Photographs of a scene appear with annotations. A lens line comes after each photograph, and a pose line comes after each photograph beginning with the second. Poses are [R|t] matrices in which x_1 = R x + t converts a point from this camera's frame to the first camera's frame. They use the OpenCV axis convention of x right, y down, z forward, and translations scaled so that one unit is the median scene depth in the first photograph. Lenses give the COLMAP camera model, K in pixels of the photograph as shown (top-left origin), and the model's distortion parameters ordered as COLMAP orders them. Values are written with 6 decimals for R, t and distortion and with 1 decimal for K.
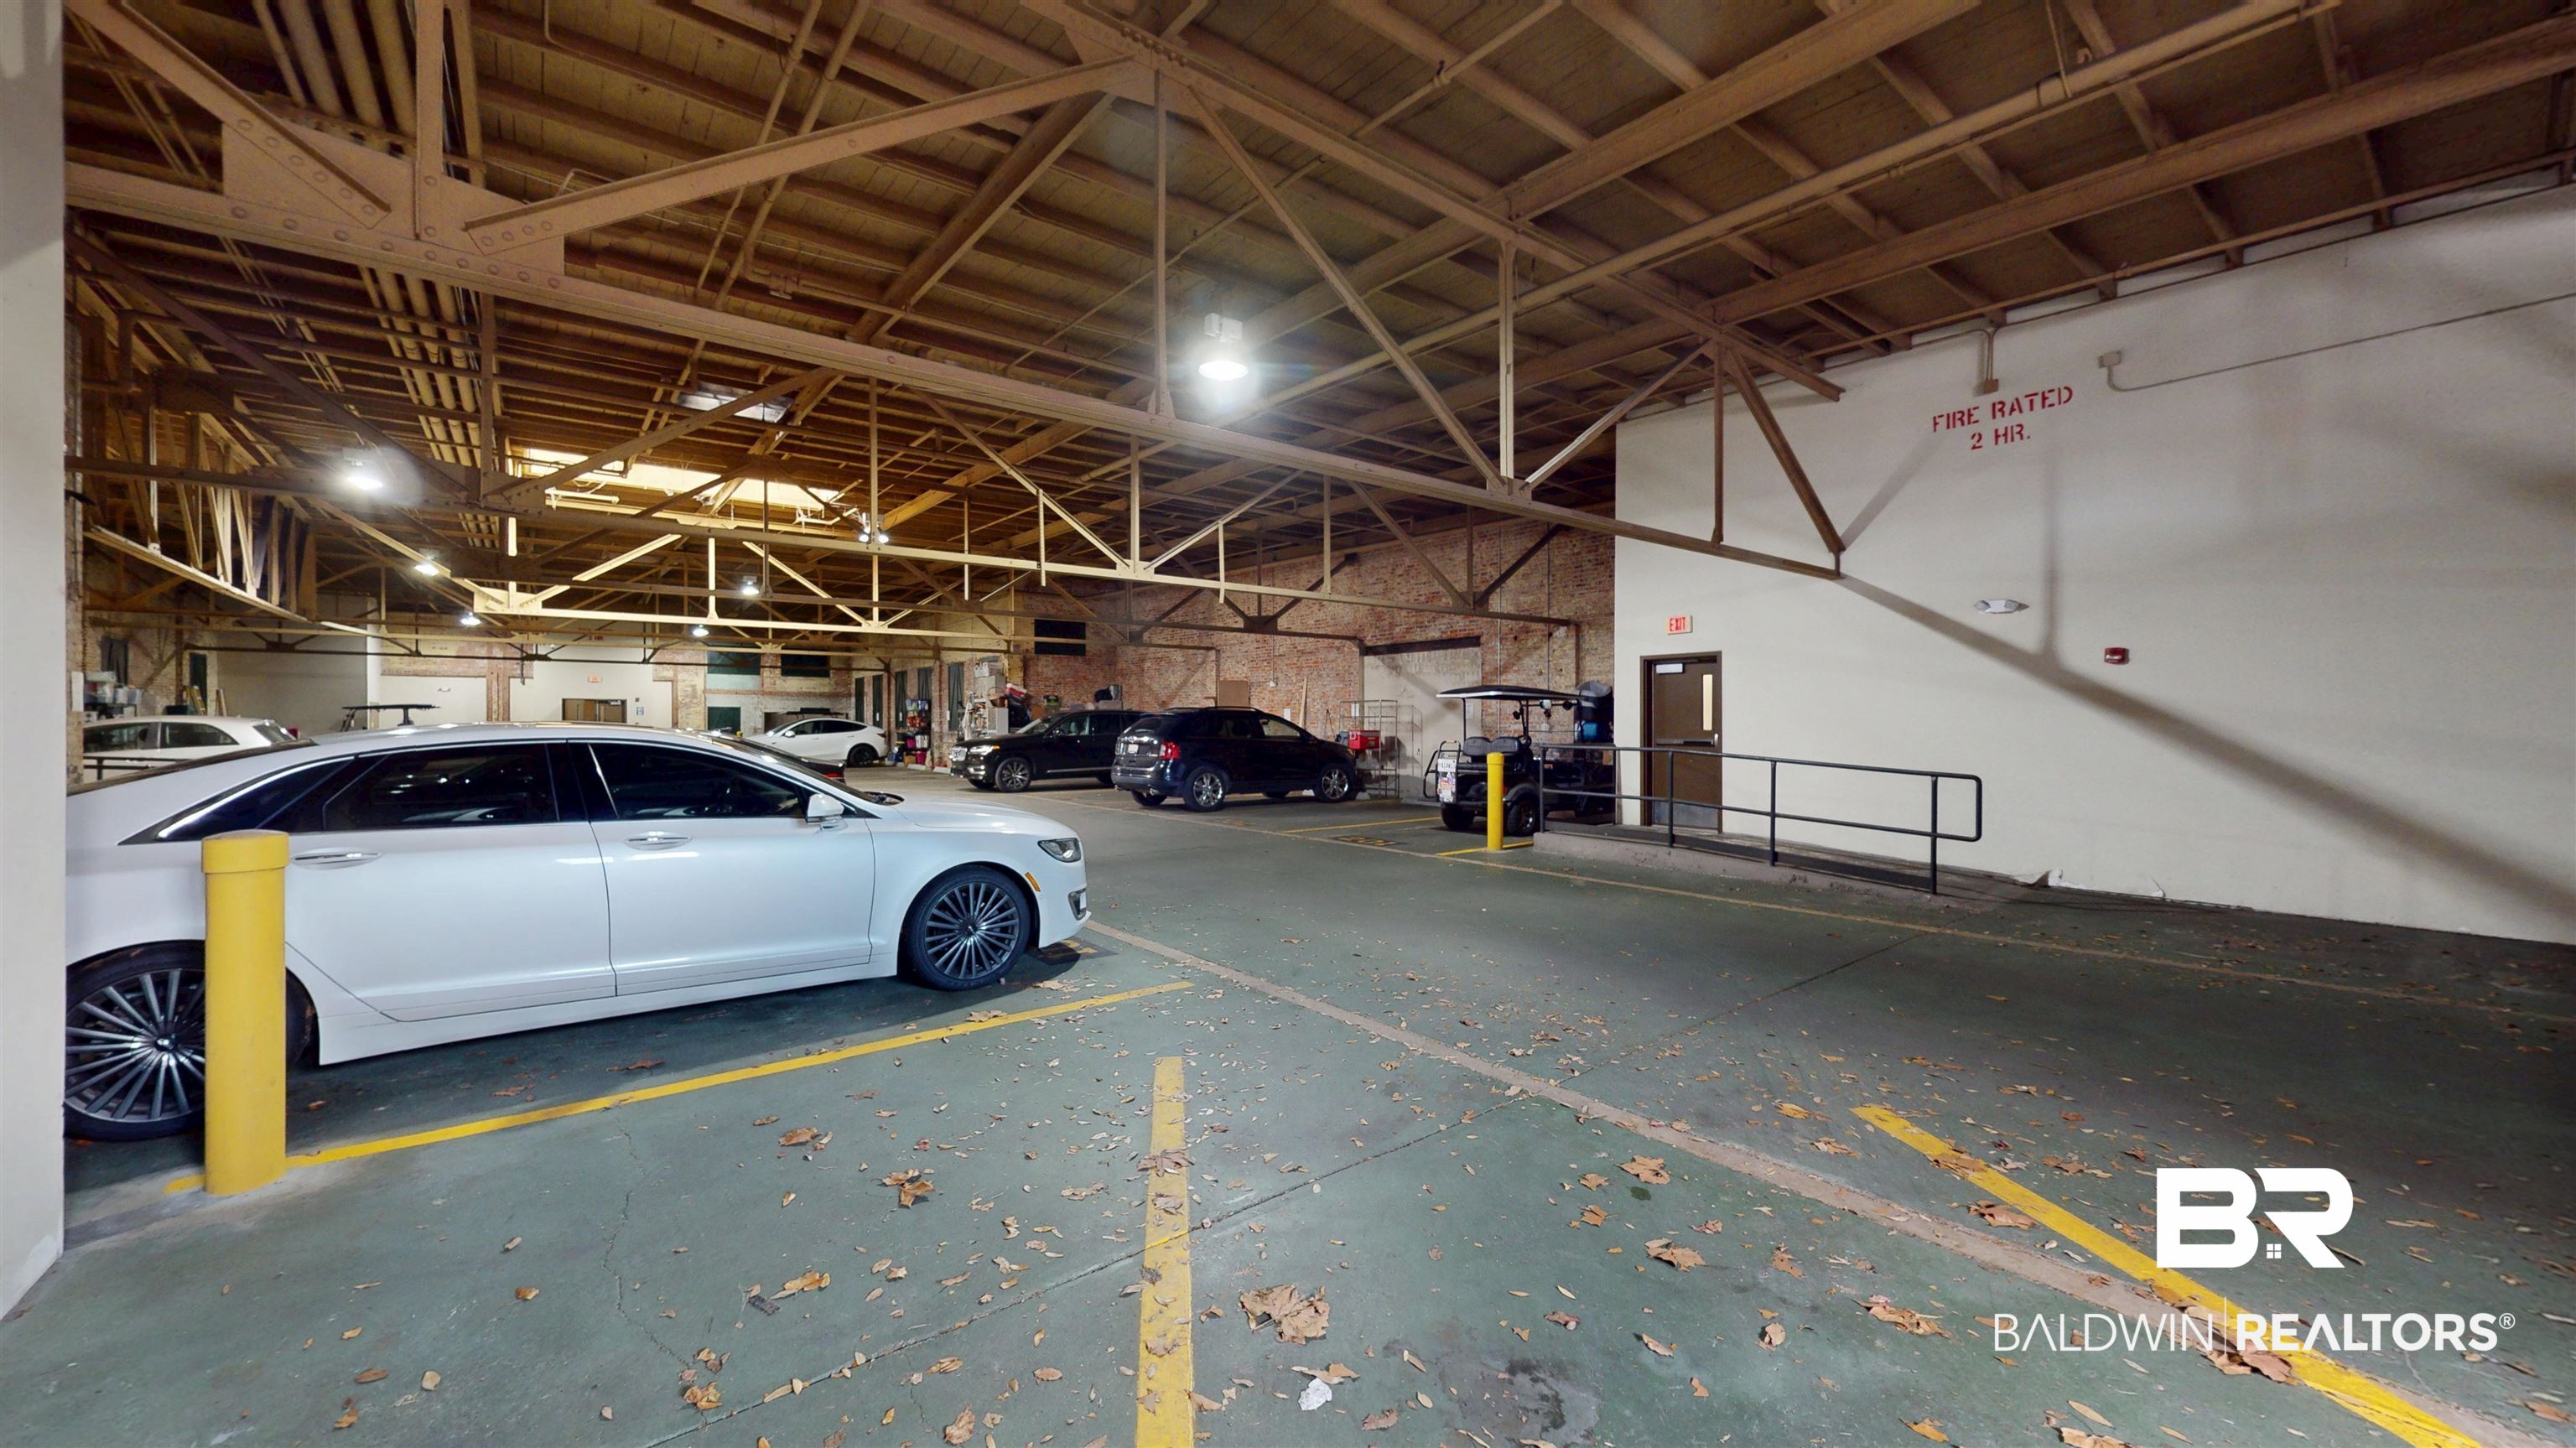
lens RADIAL K [[938.9, 0, 1288.7], [0, 938.9, 725.8], [0, 0, 1]] dist [-0.000560, 0.000233]
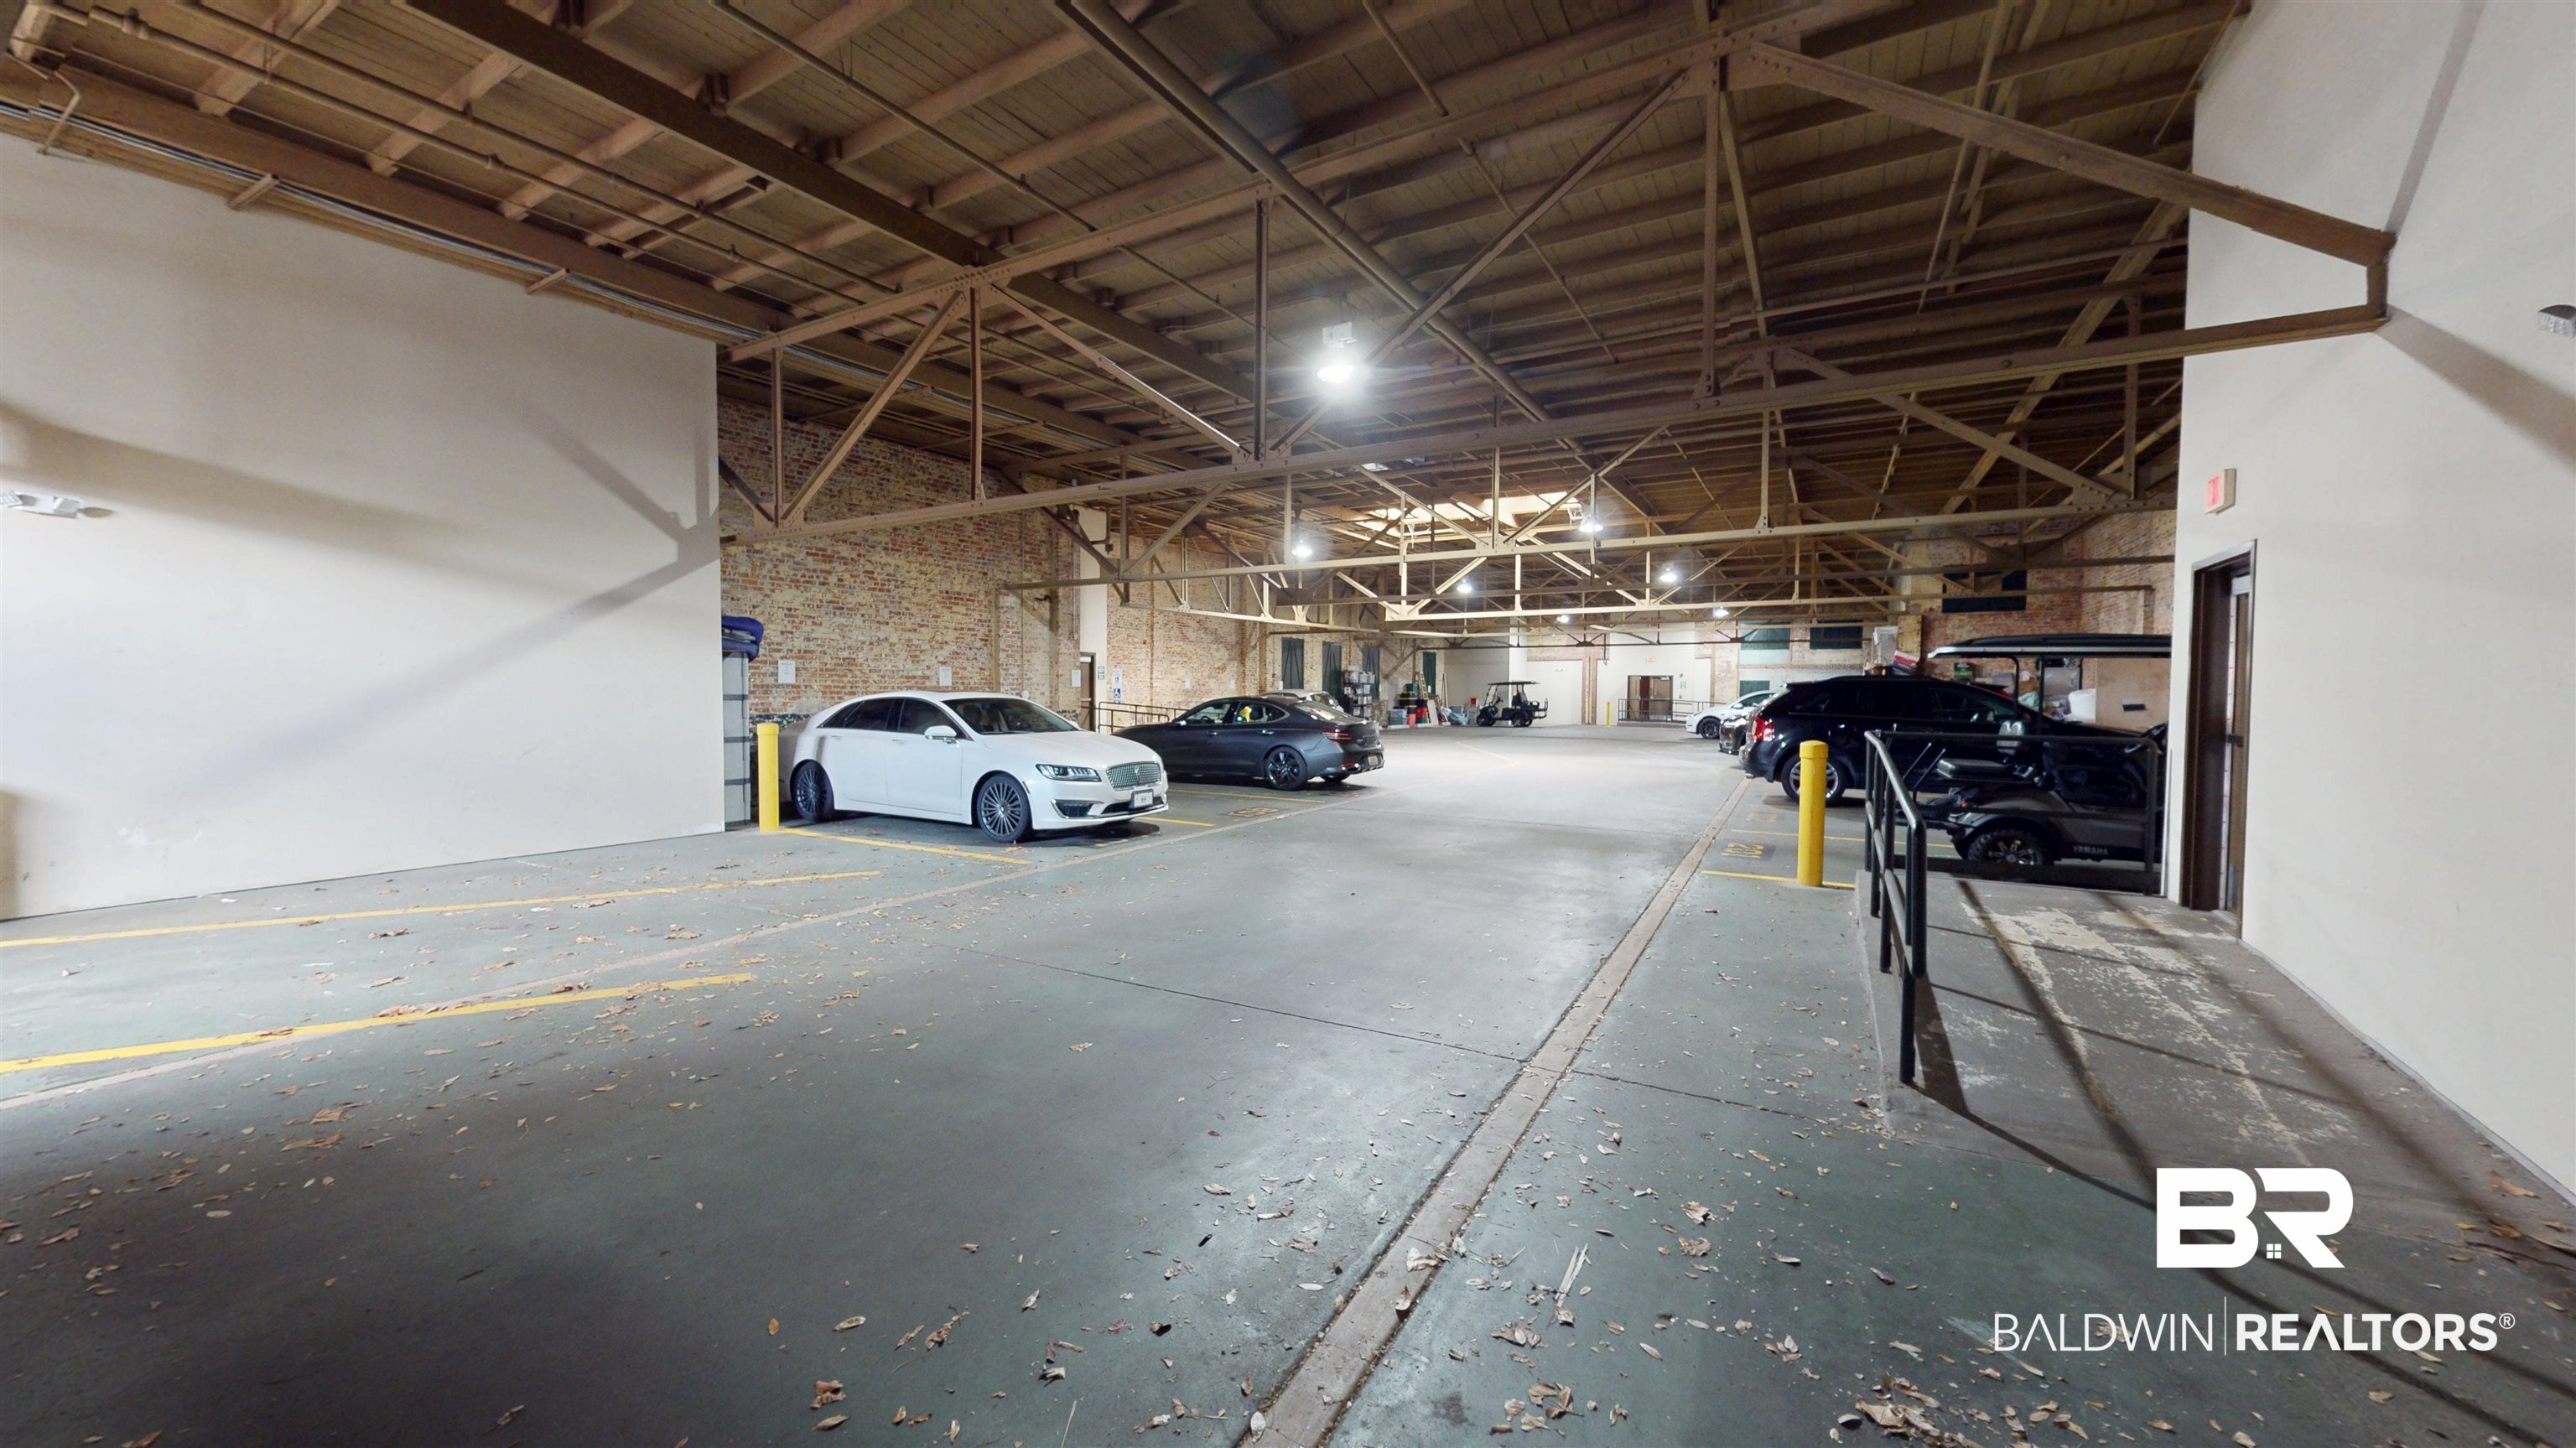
lens RADIAL K [[938.9, 0, 1292.9], [0, 938.9, 712.6], [0, 0, 1]] dist [-0.000560, 0.000233]
pose [[0.377070, 0.020988, -0.925947, 0.449413], [-0.008047, 0.999780, 0.019384, -0.000582], [0.926150, 0.000142, 0.377156, 0.253623]]
